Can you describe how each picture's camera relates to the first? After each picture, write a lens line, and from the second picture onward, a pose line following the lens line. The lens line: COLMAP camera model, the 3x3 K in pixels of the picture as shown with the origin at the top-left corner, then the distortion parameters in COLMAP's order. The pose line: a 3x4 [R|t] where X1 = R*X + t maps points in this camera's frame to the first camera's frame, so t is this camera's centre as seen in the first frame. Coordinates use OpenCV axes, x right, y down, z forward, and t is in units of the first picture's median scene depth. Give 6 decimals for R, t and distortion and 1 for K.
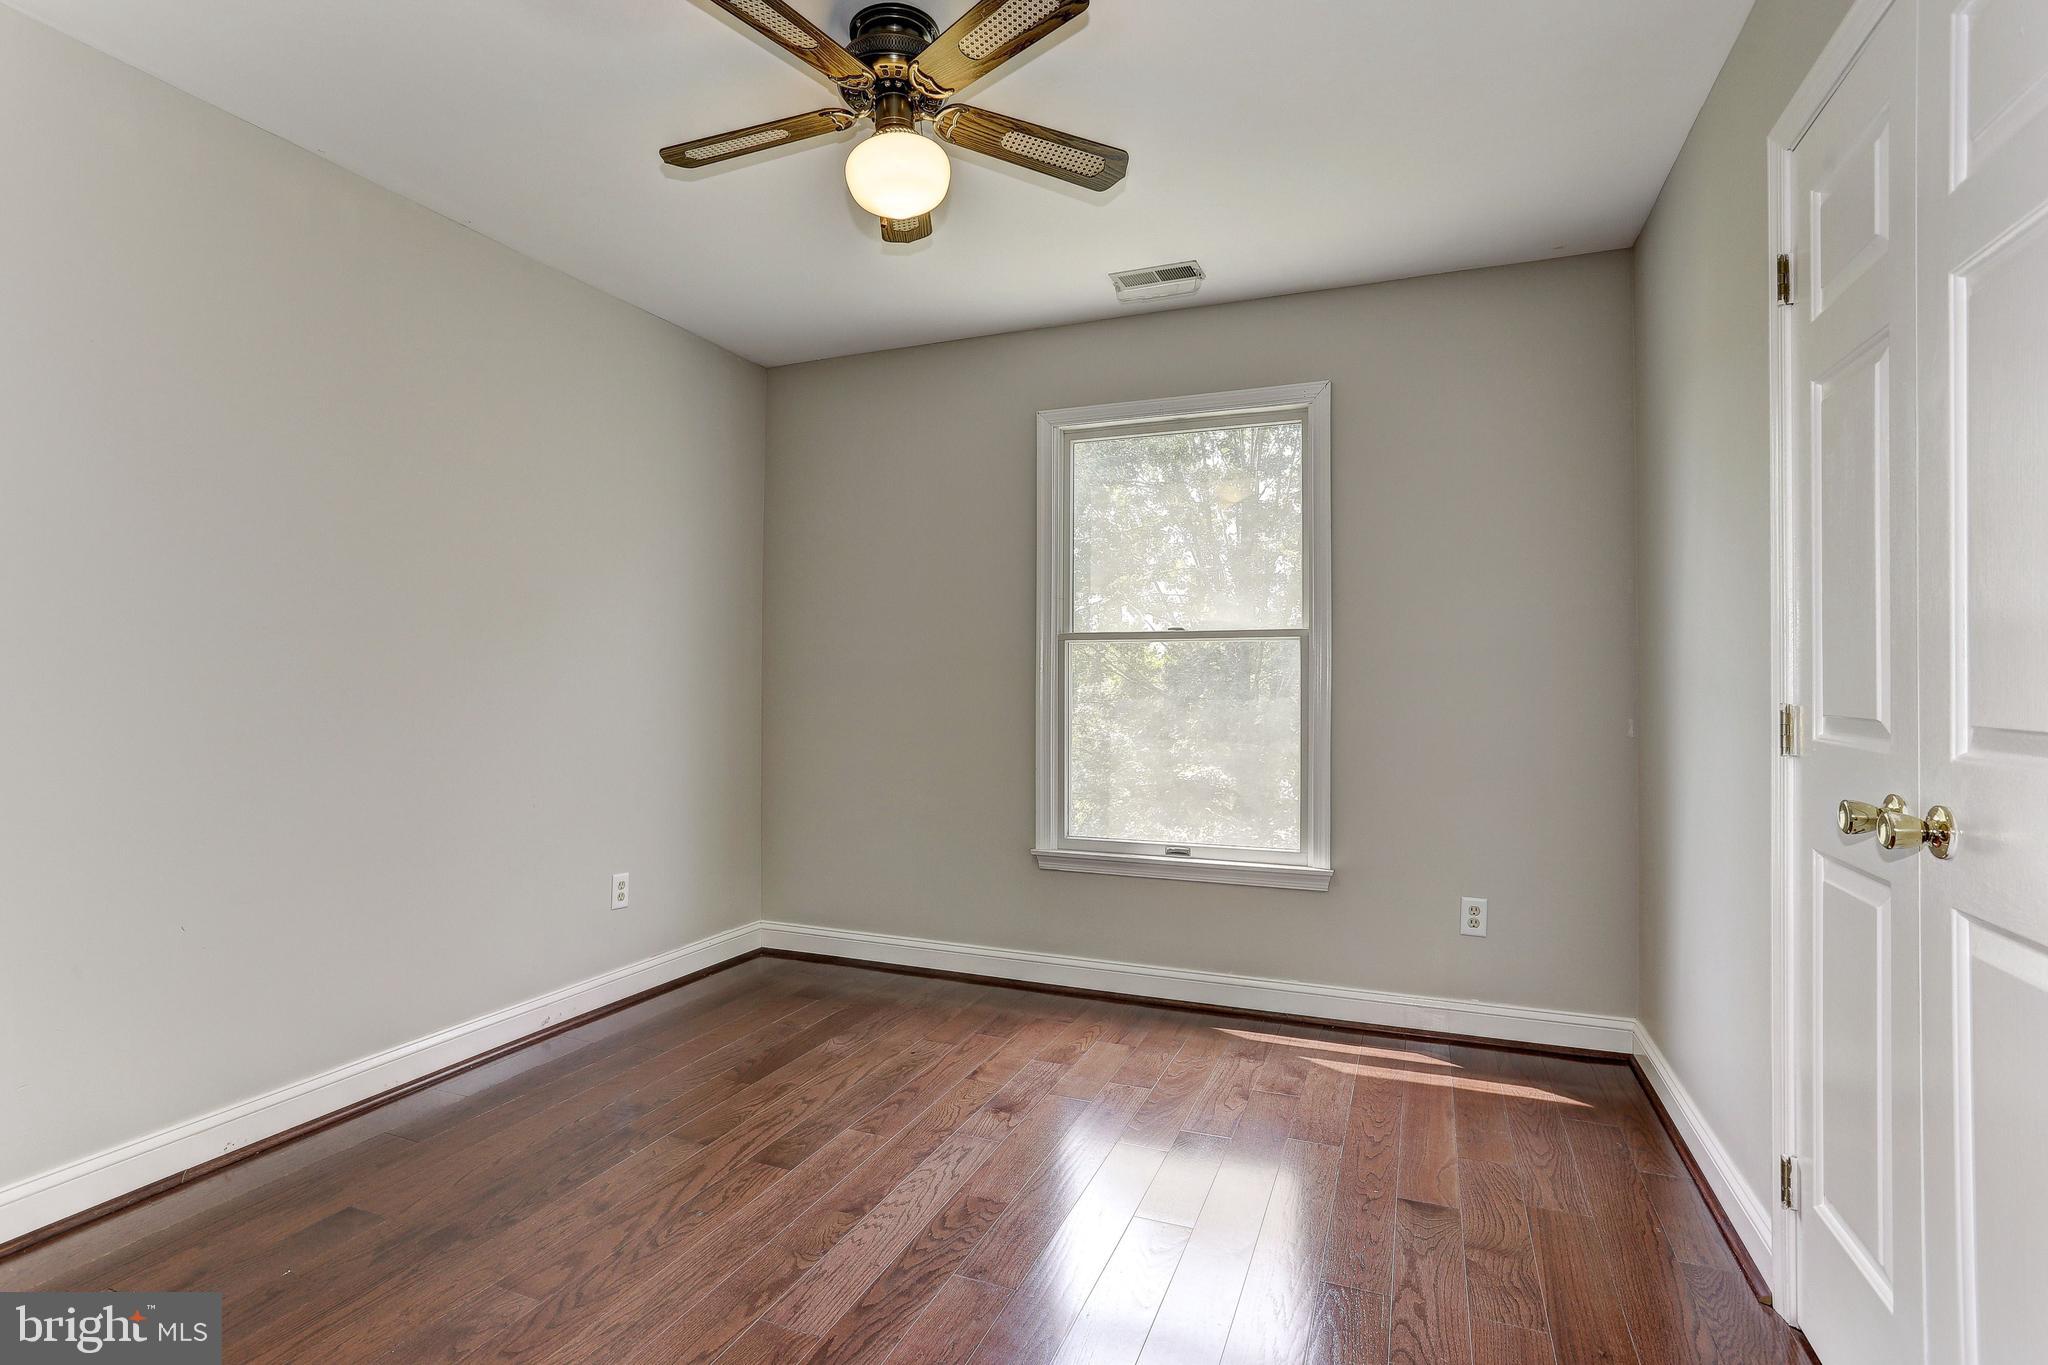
lens RADIAL K [[998.3, 0, 1007.3], [0, 998.3, 676.5], [0, 0, 1]] dist [-0.064918, 0.044951]
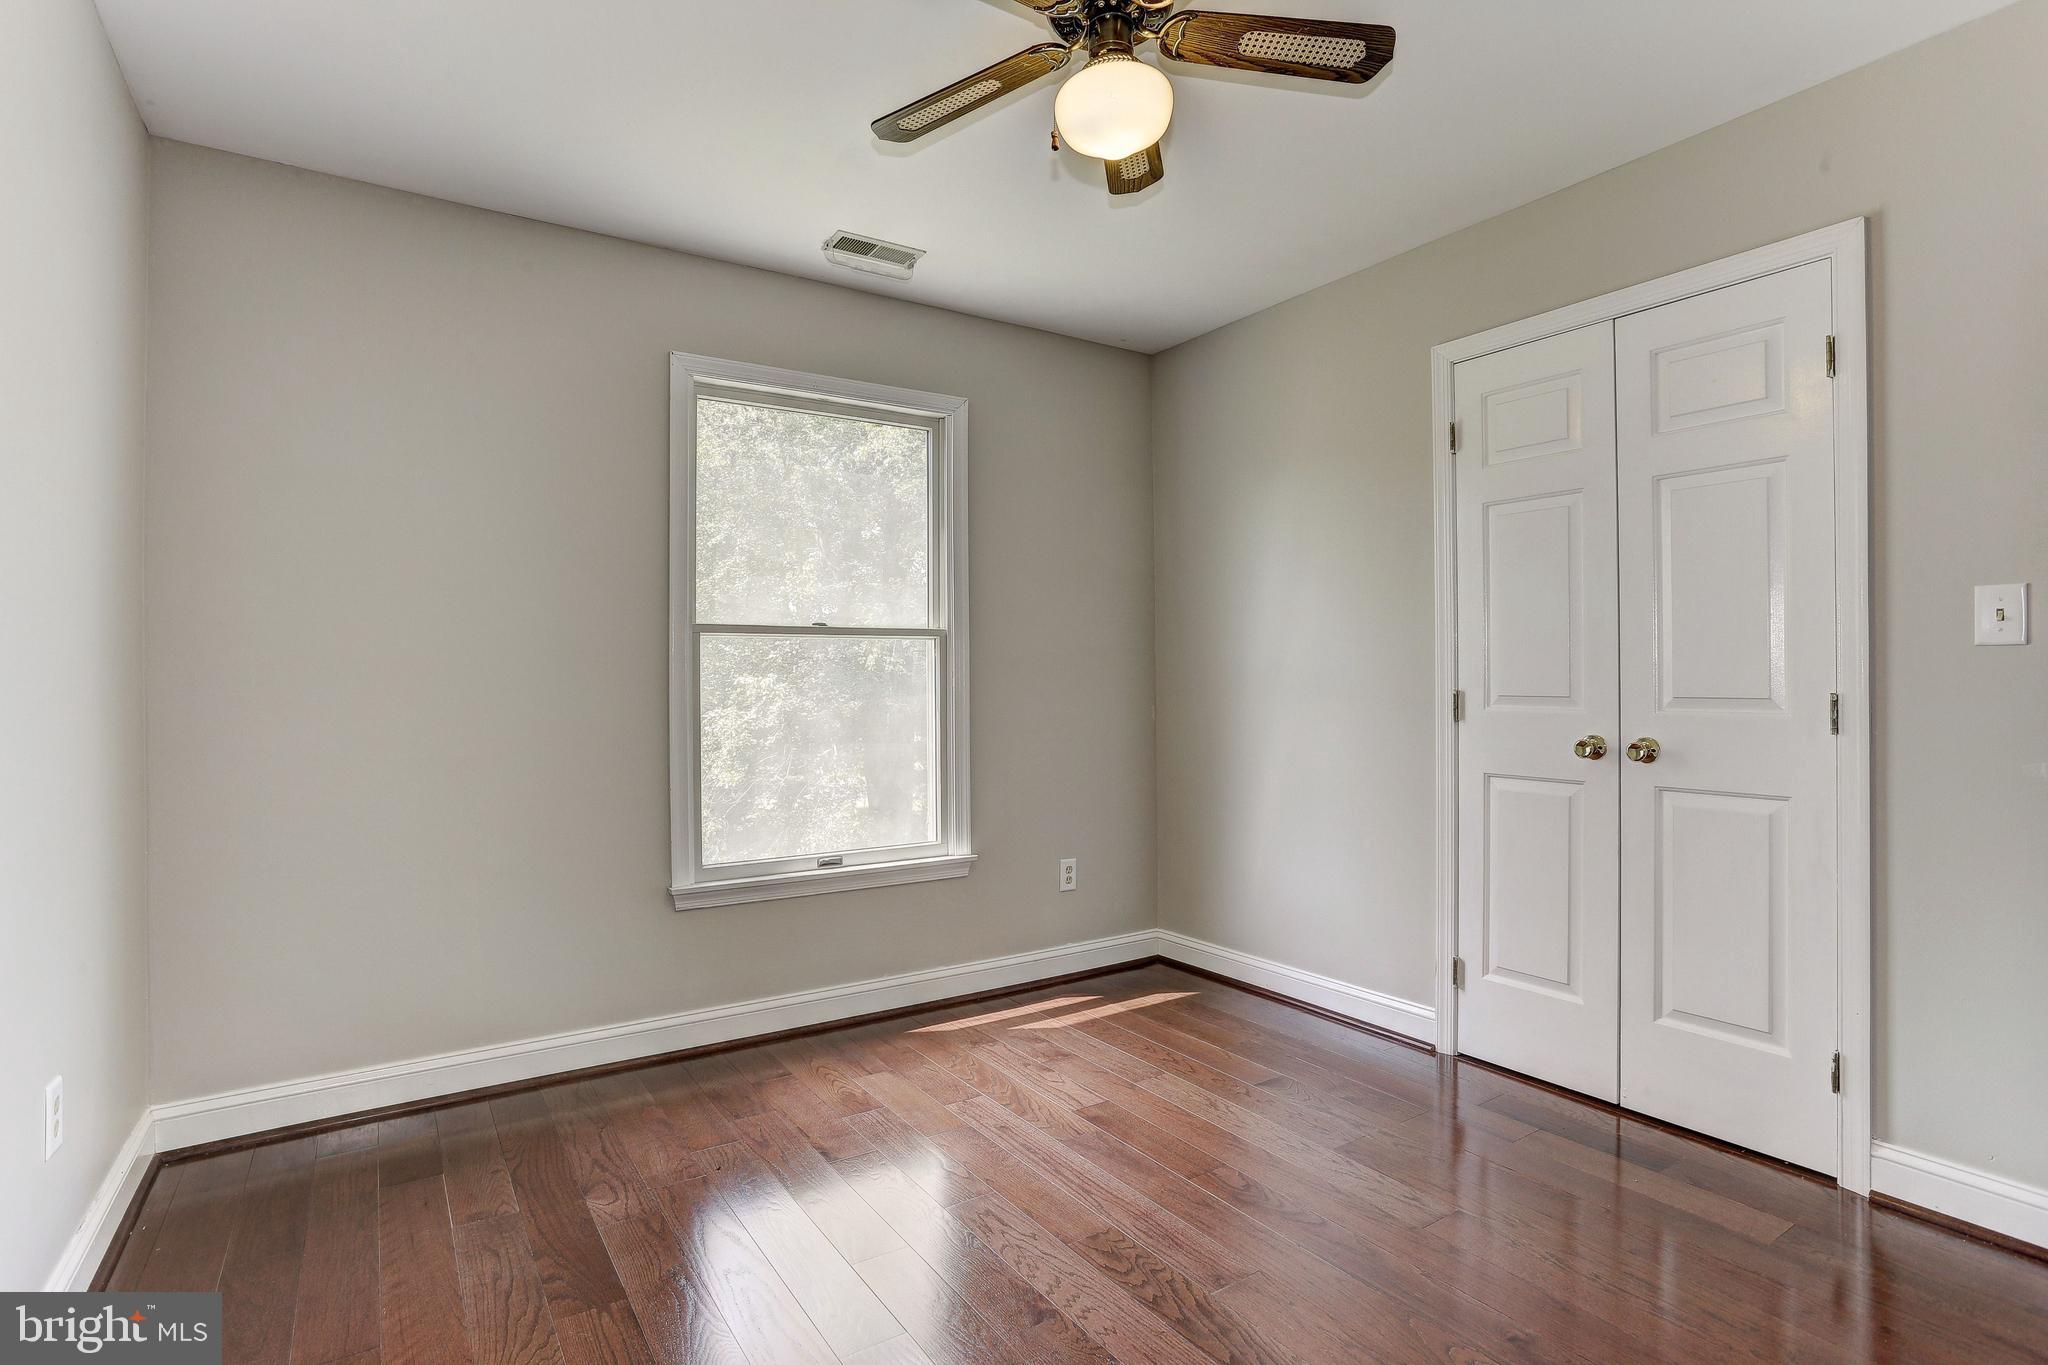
lens RADIAL K [[1002.3, 0, 1012.0], [0, 1002.3, 678.6], [0, 0, 1]] dist [-0.068927, 0.034390]
pose [[0.563121, -0.004717, 0.826361, -0.544599], [0.003150, 0.999989, 0.003561, 0.000195], [-0.826368, 0.000598, 0.563130, 0.352260]]
